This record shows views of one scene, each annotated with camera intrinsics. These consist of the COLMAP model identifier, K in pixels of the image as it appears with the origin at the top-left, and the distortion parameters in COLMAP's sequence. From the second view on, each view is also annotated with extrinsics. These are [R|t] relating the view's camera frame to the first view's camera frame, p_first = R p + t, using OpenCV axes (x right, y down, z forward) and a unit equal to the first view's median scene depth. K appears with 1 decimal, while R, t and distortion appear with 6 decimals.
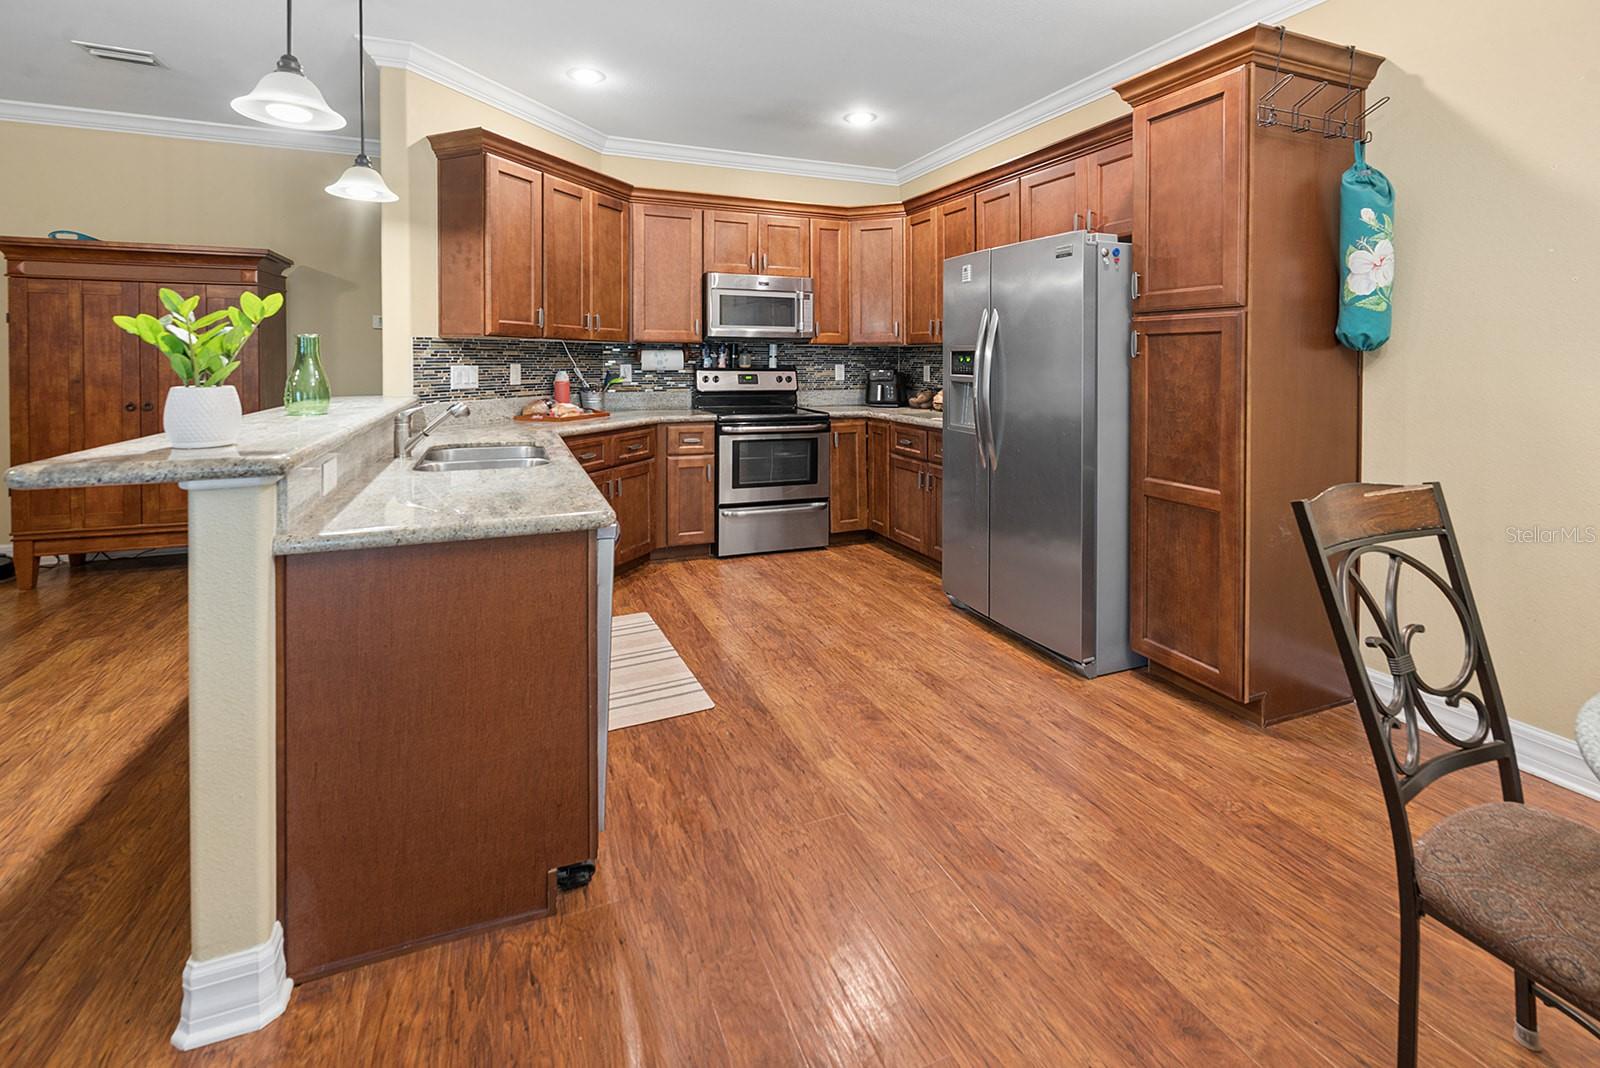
lens RADIAL K [[676.2, 0, 792.7], [0, 676.2, 459.8], [0, 0, 1]] dist [-0.002432, -0.000215]
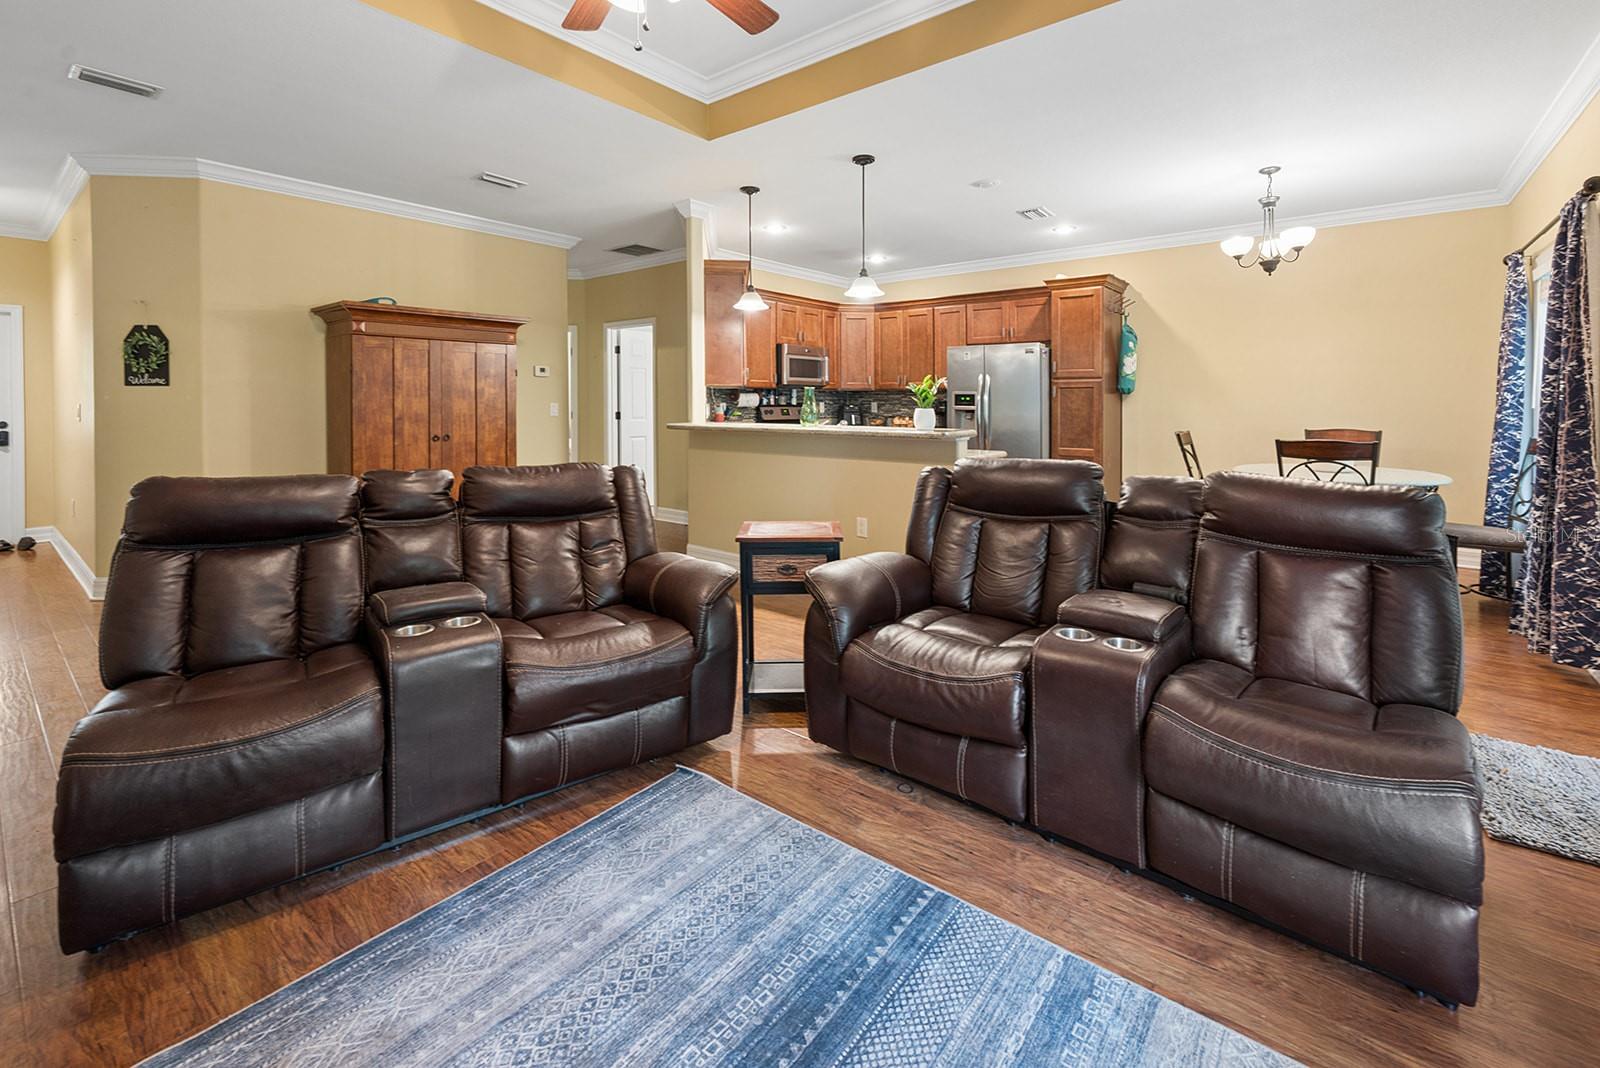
lens RADIAL K [[670.8, 0, 792.6], [0, 670.8, 535.9], [0, 0, 1]] dist [-0.001114, -0.000161]
pose [[0.879164, -0.099272, 0.466063, -1.005092], [0.074339, 0.994657, 0.071632, 0.066718], [-0.470684, -0.028329, 0.881847, -0.457866]]
